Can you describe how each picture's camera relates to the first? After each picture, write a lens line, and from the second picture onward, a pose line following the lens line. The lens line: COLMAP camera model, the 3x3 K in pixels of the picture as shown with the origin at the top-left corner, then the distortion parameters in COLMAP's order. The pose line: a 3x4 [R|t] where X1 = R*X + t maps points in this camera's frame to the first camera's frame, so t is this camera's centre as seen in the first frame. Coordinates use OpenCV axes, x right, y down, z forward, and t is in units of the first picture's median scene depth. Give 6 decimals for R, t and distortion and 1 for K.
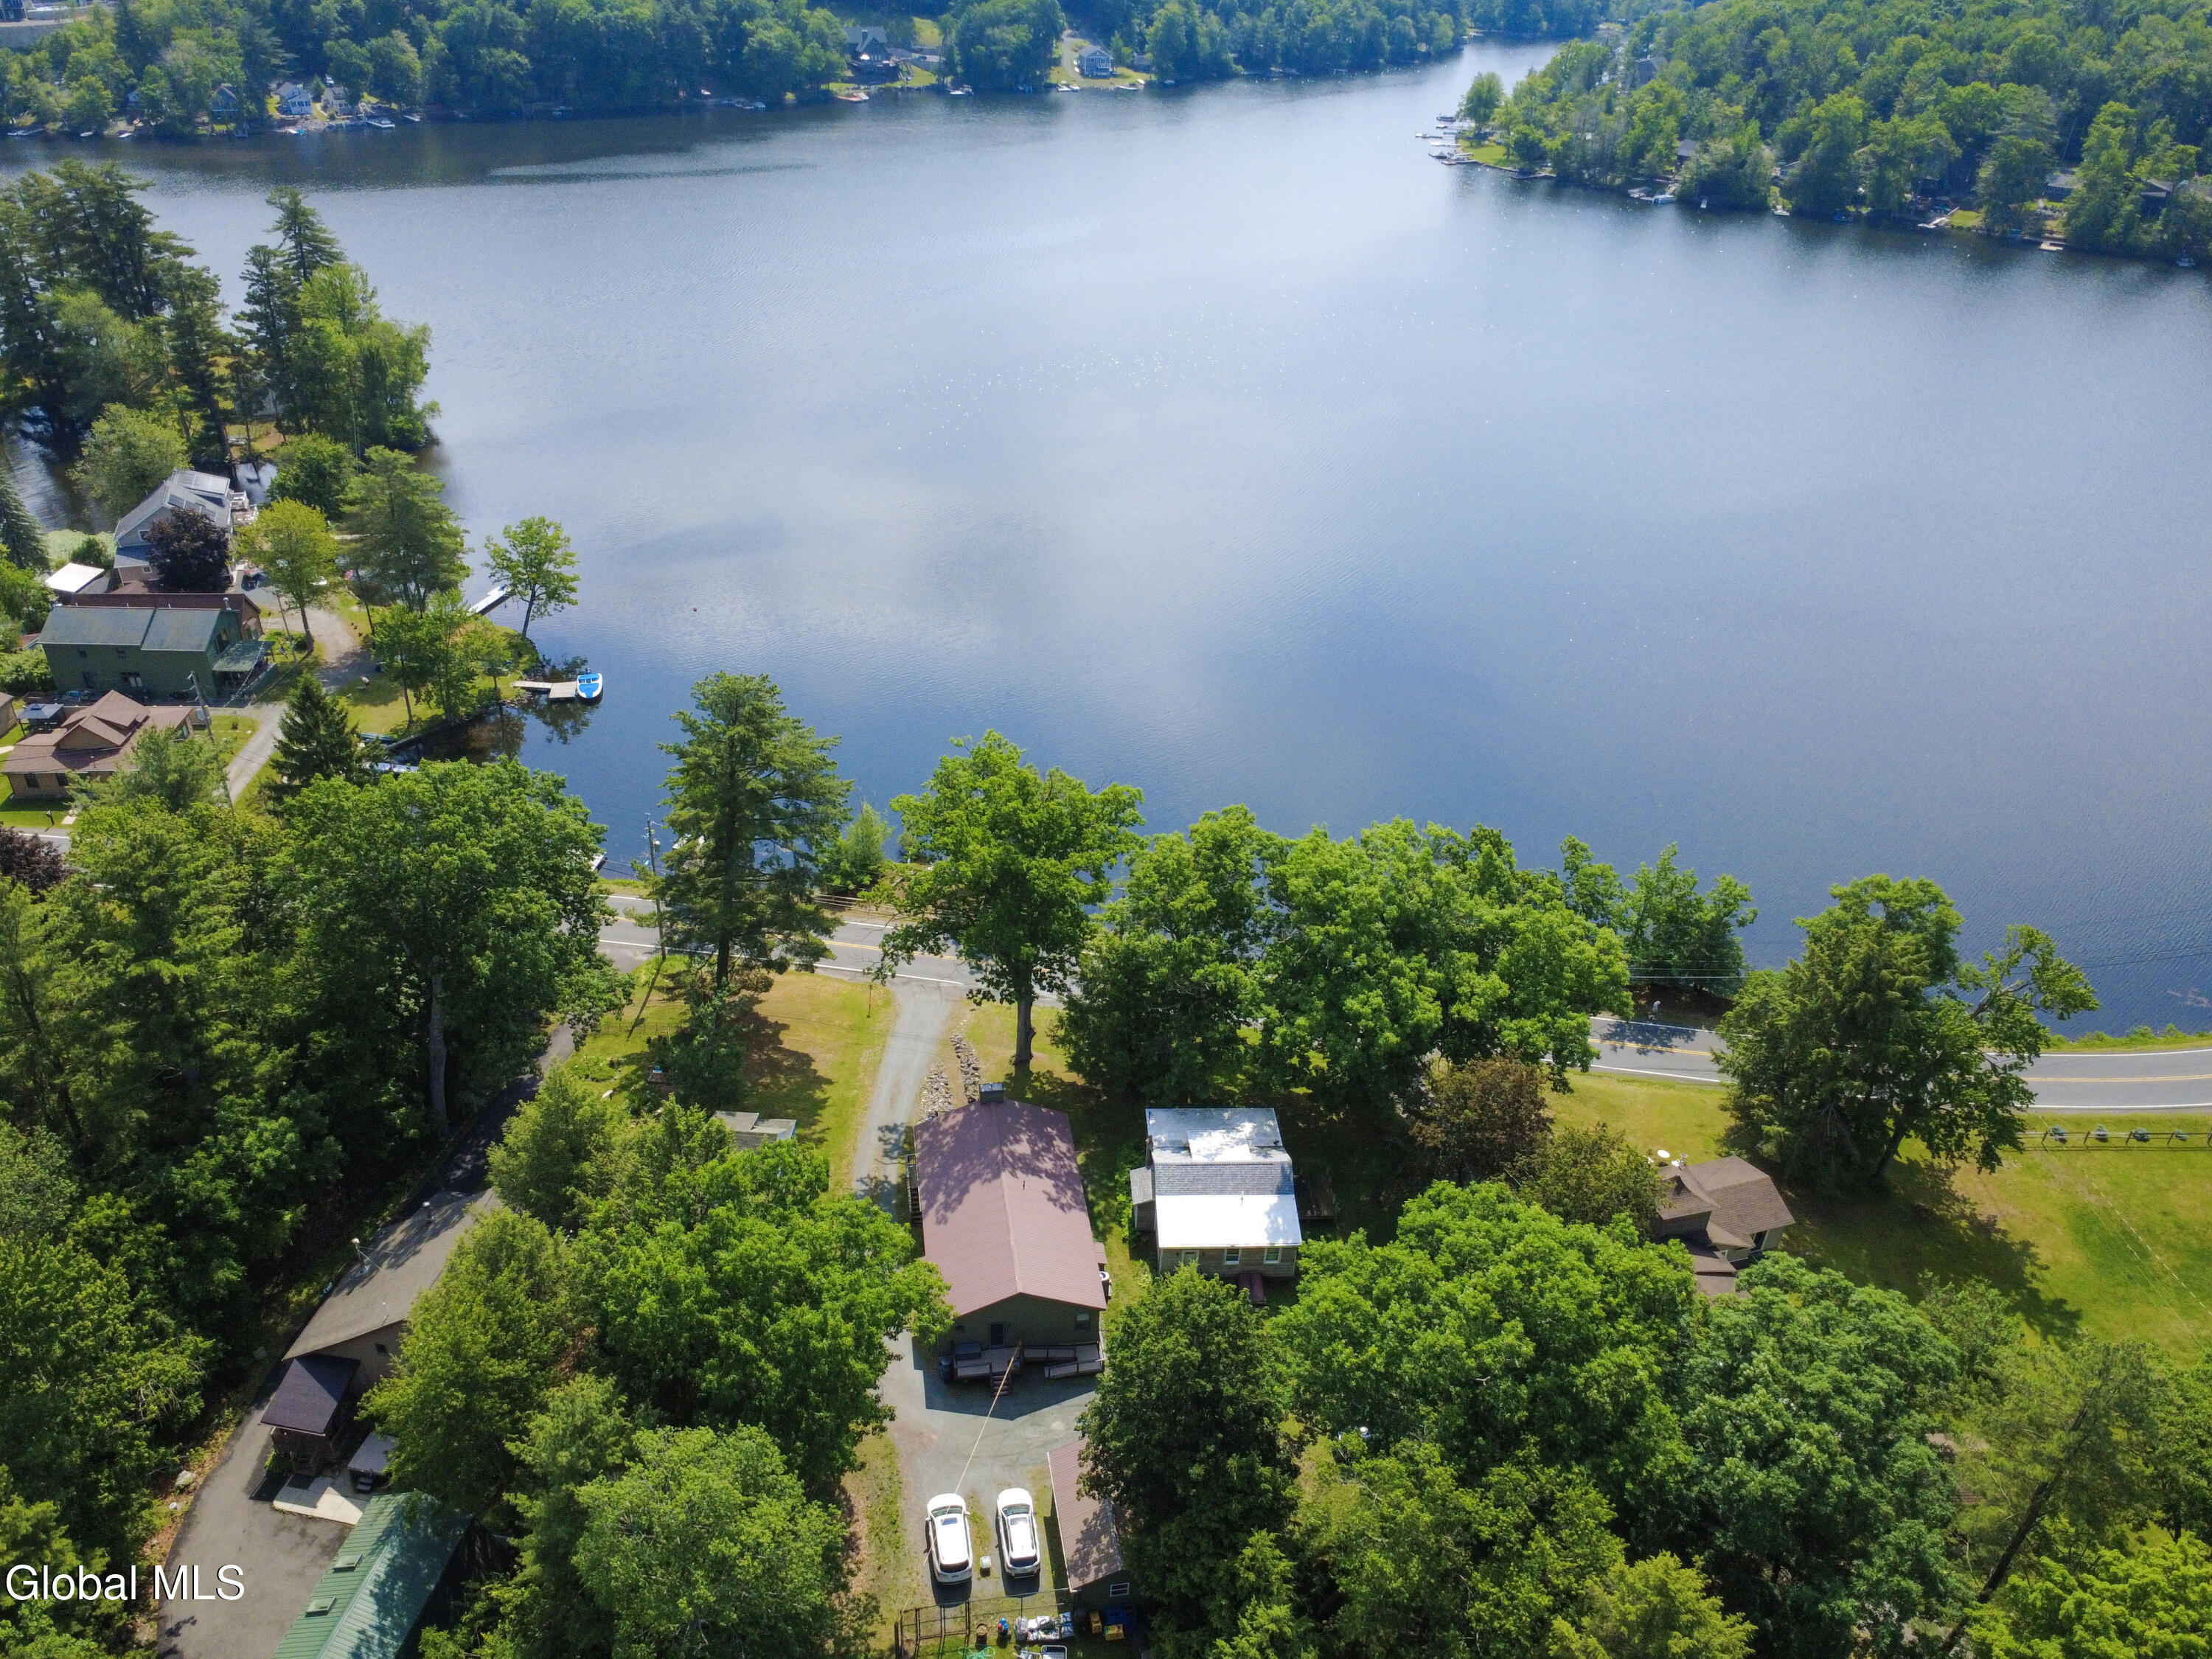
lens RADIAL K [[1614.7, 0, 1106.0], [0, 1614.7, 829.5], [0, 0, 1]] dist [-0.000990, 0.014932]
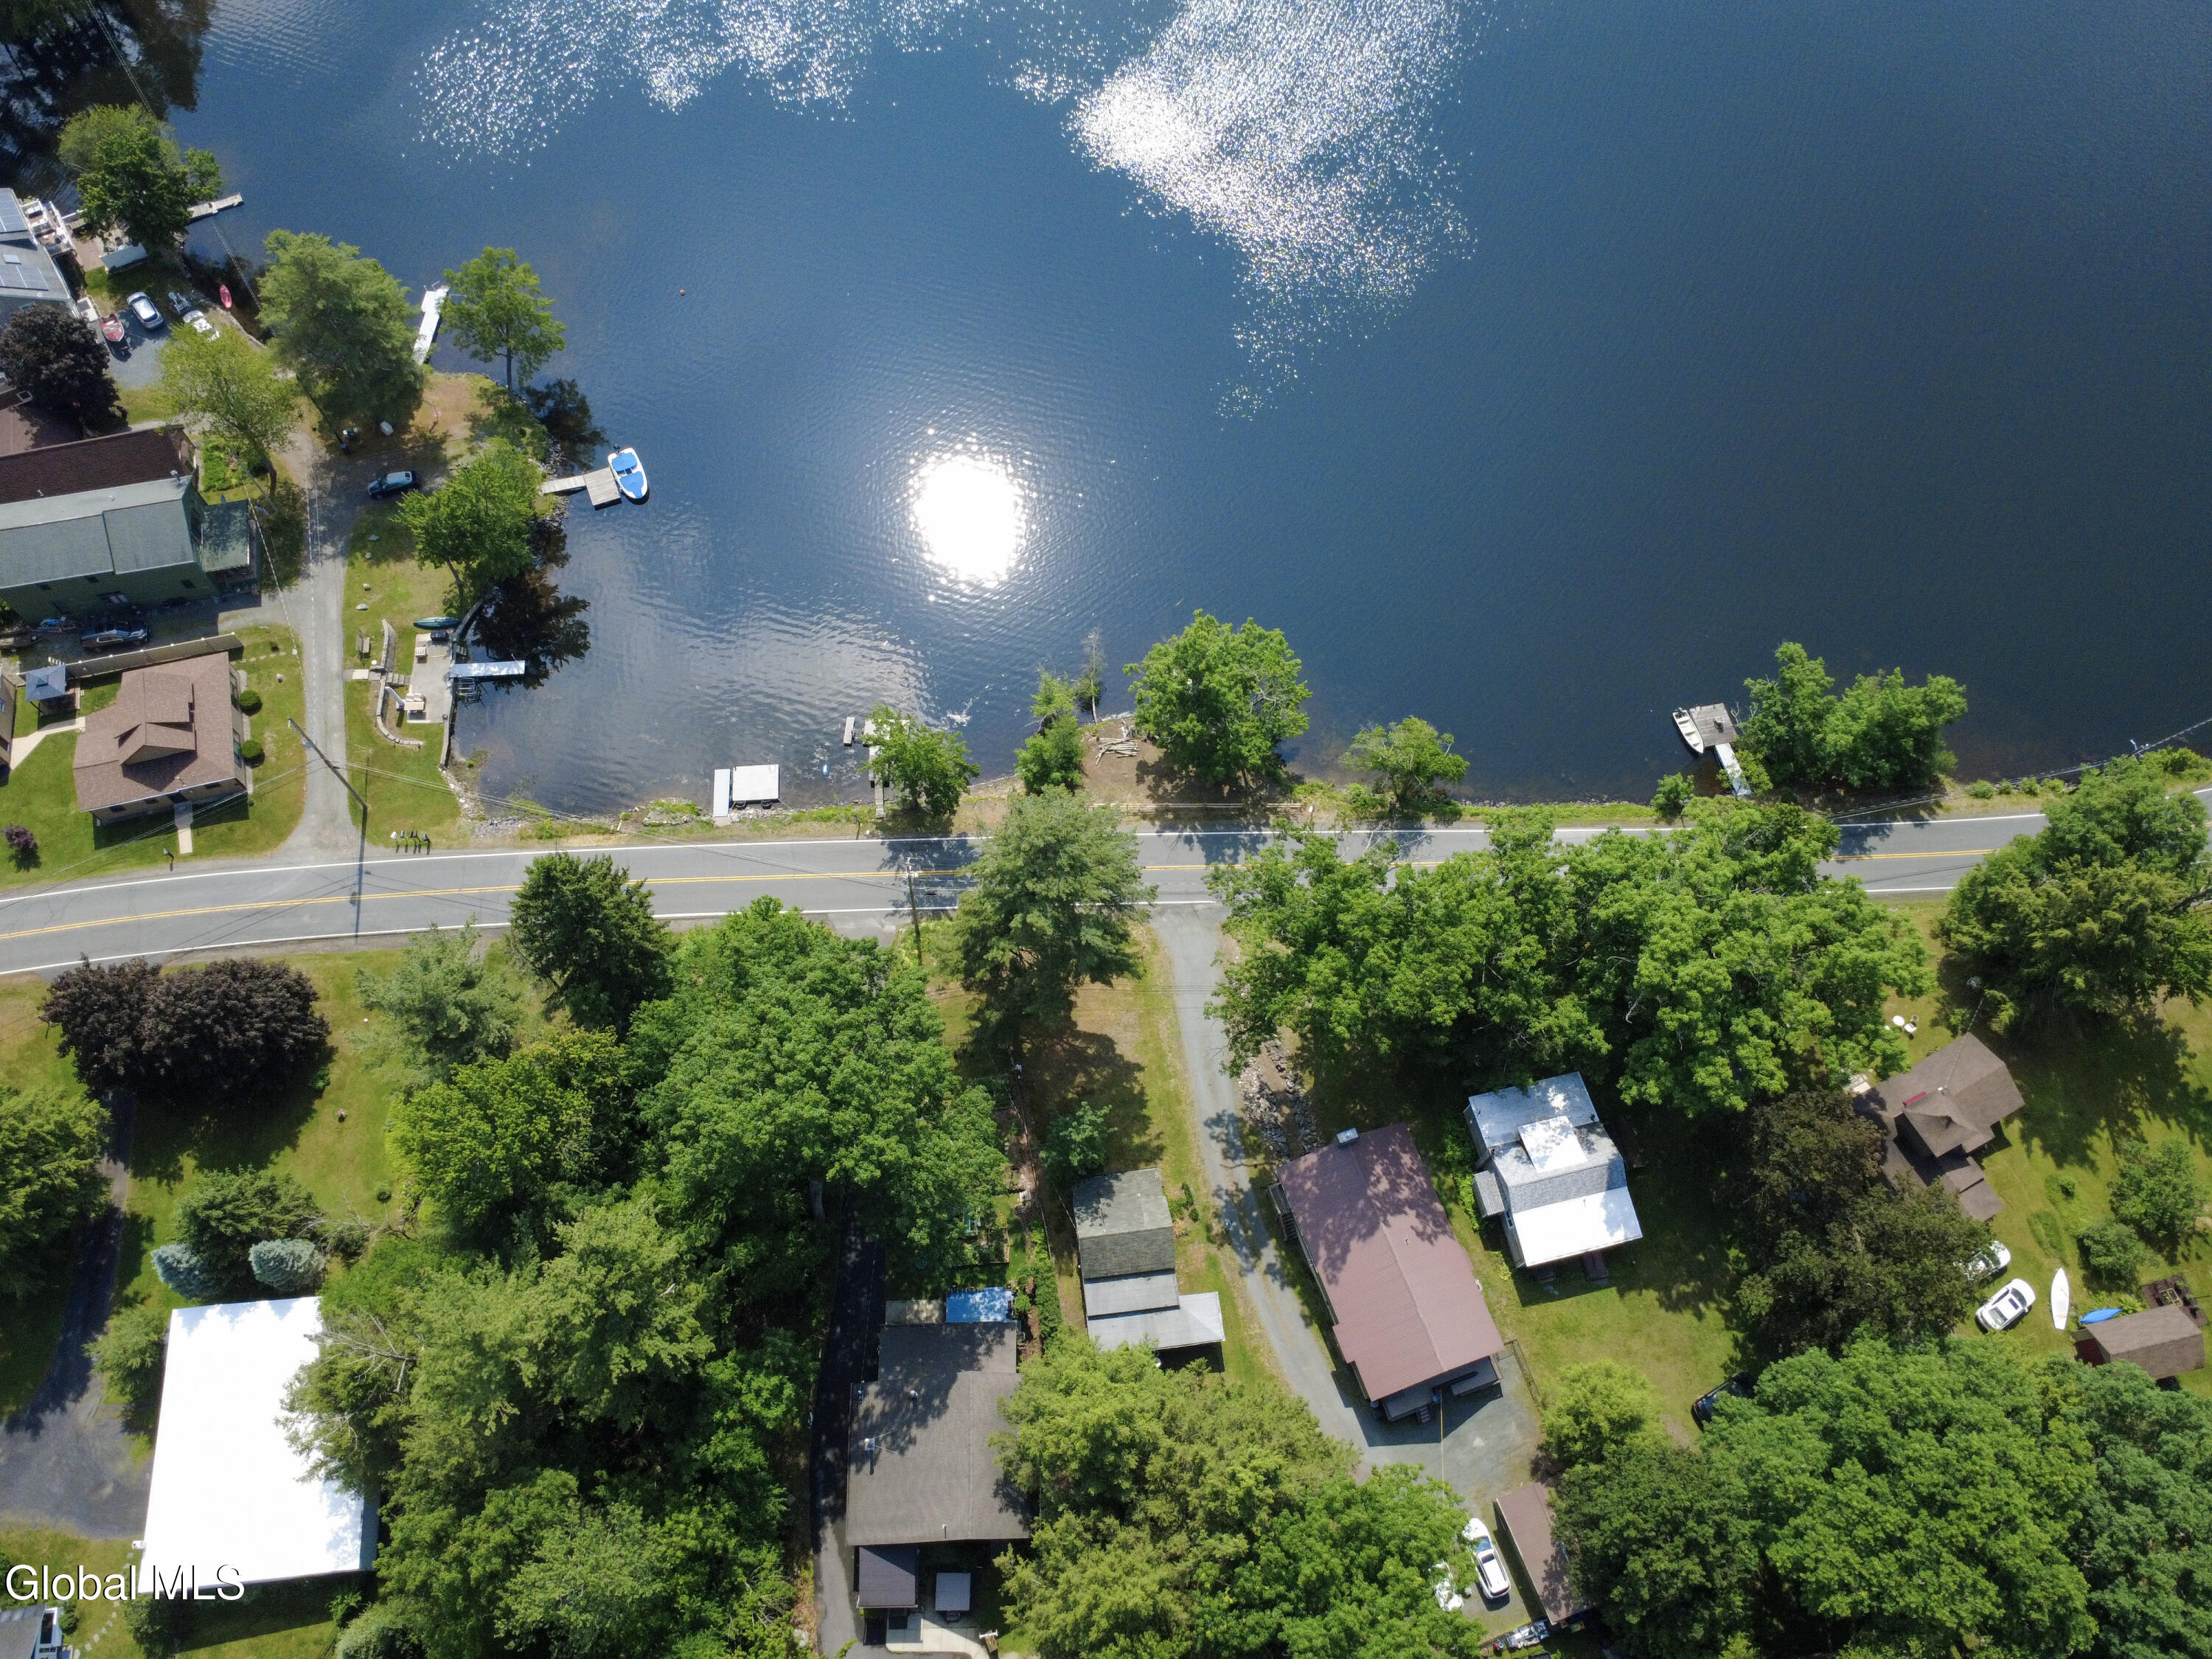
lens RADIAL K [[1614.7, 0, 1106.0], [0, 1614.7, 829.5], [0, 0, 1]] dist [-0.000990, 0.014932]
pose [[0.981579, -0.175615, 0.075240, -0.264524], [0.104514, 0.823235, 0.557998, -0.609391], [-0.159933, -0.539856, 0.826424, 0.229404]]
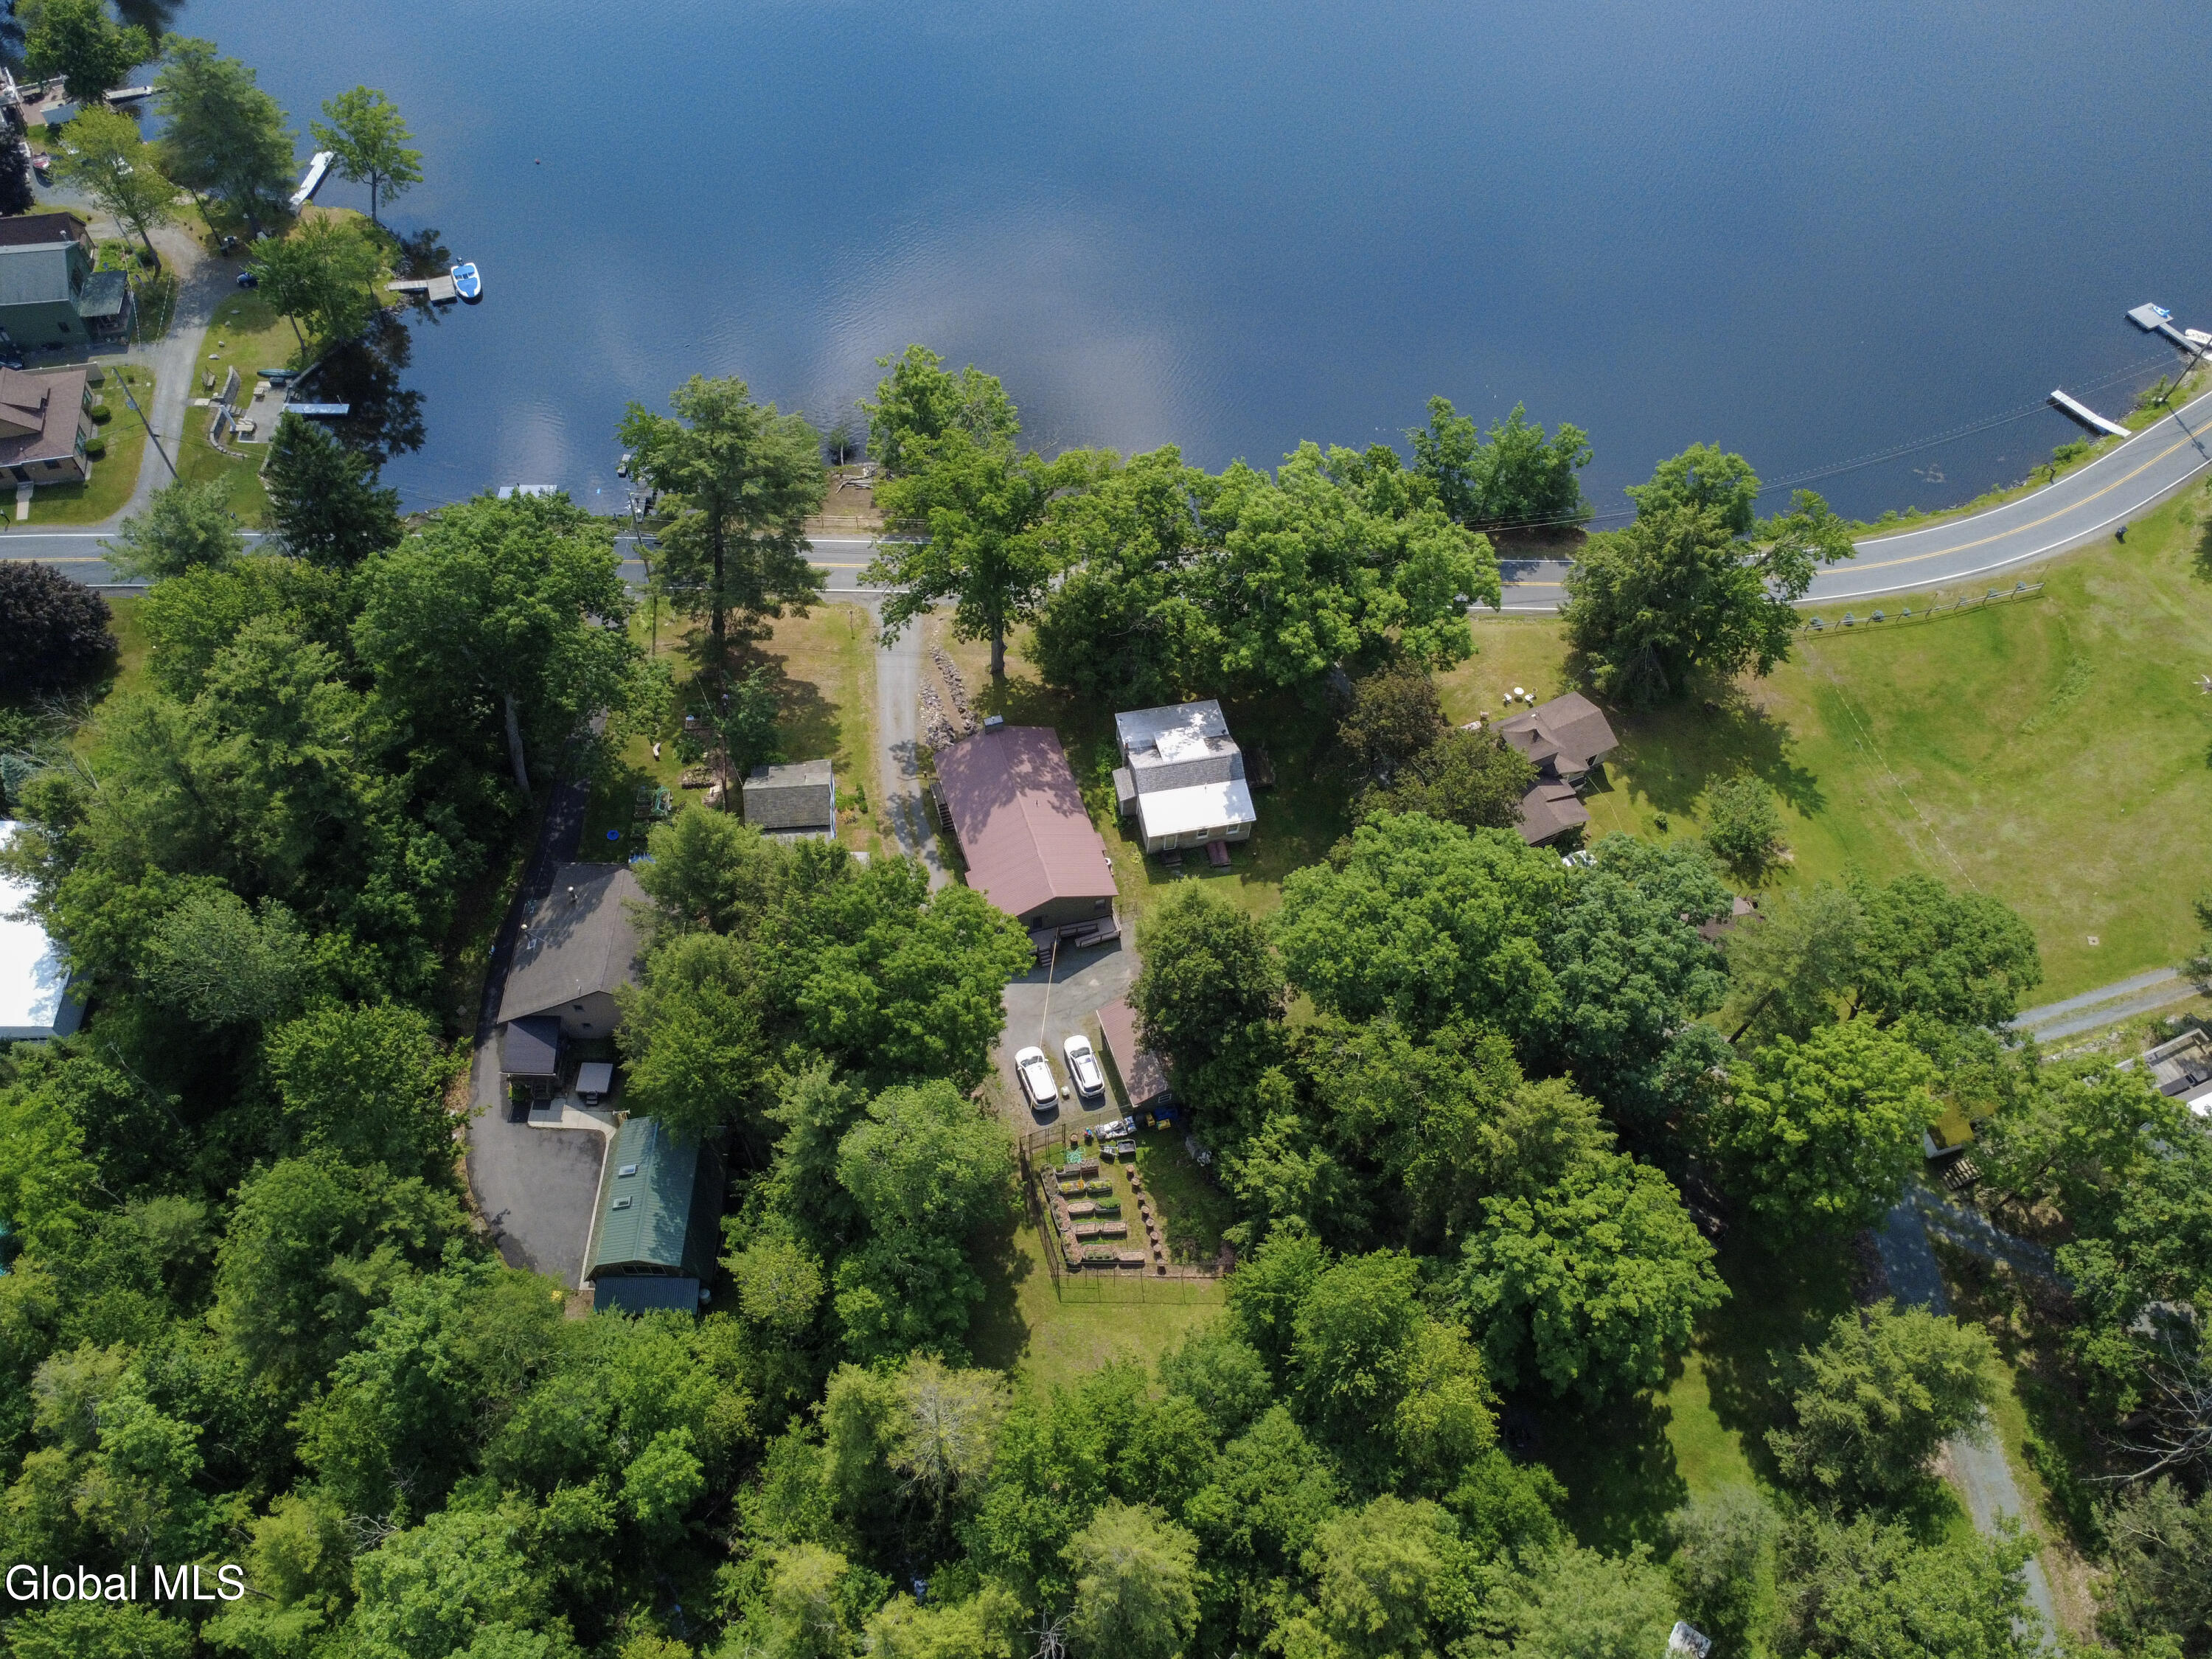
lens RADIAL K [[1614.7, 0, 1106.0], [0, 1614.7, 829.5], [0, 0, 1]] dist [-0.000990, 0.014932]
pose [[0.986962, -0.132077, 0.091984, -0.105519], [0.083025, 0.907377, 0.412037, -0.251601], [-0.137884, -0.399028, 0.906512, -0.145657]]
